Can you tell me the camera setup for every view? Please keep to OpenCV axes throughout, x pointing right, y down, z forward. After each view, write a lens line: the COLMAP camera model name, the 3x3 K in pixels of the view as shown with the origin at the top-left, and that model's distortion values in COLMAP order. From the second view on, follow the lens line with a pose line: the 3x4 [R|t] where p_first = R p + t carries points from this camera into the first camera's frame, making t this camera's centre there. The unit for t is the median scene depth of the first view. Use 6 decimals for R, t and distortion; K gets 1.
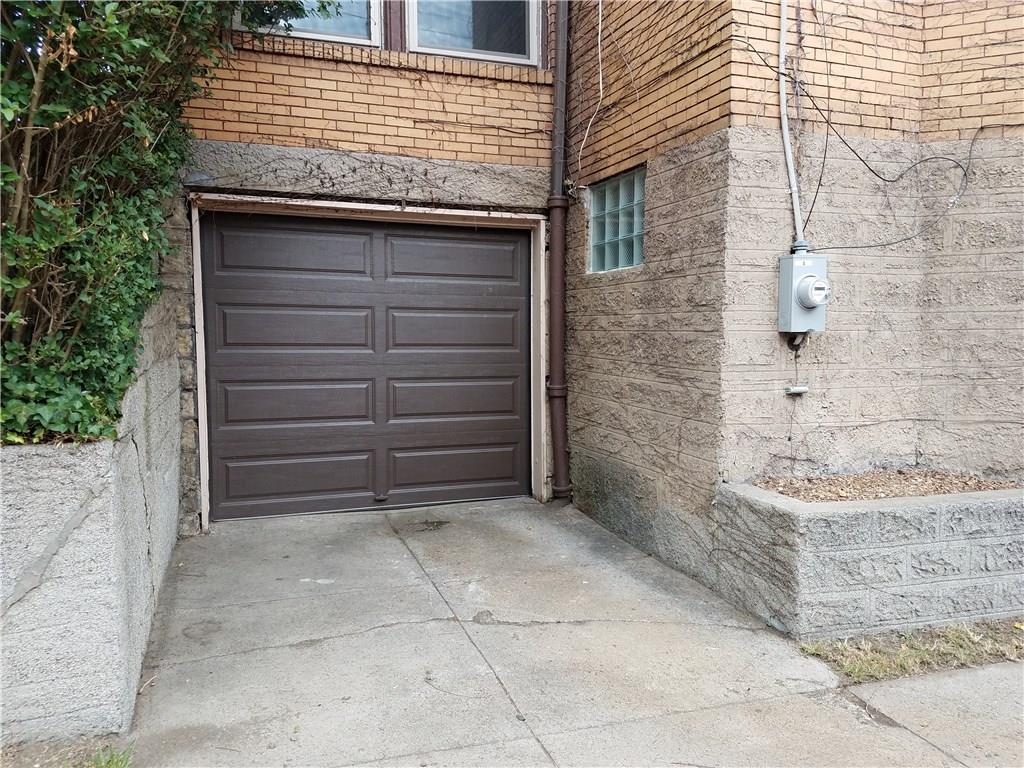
lens RADIAL K [[765.5, 0, 512.0], [0, 765.5, 384.0], [0, 0, 1]] dist [0.188623, -0.263521]
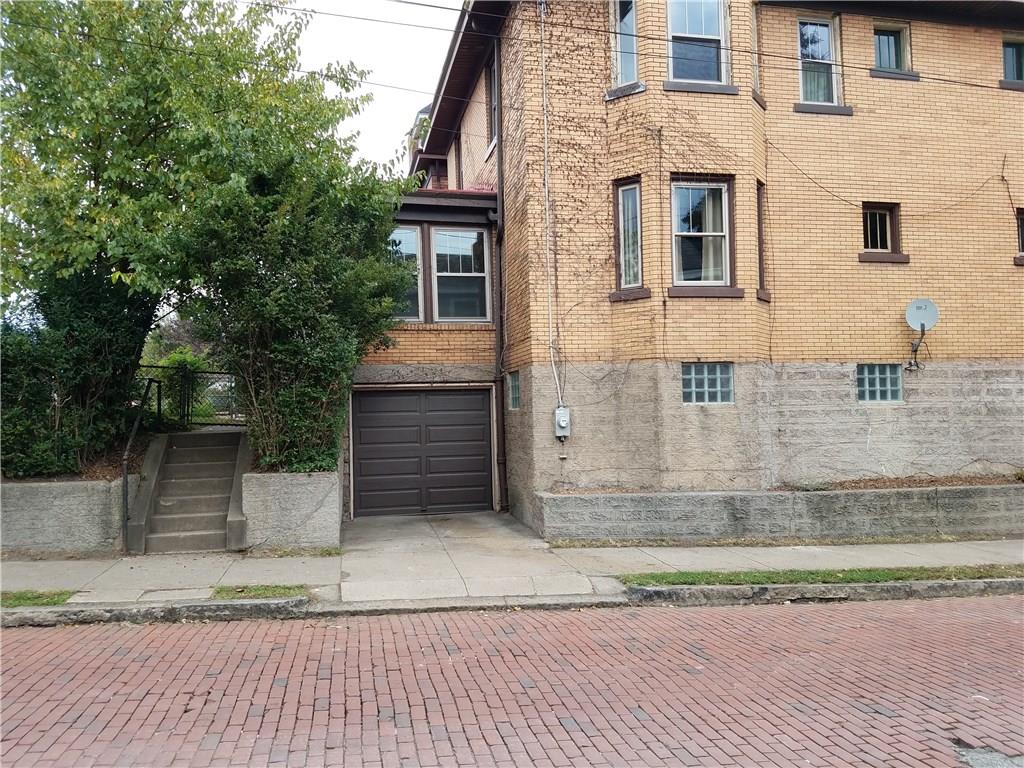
lens RADIAL K [[765.5, 0, 512.0], [0, 765.5, 384.0], [0, 0, 1]] dist [0.188623, -0.263521]
pose [[0.990412, -0.029496, -0.134959, 0.528460], [0.014409, 0.993668, -0.111429, 0.048495], [0.137391, 0.108416, 0.984566, -1.620309]]
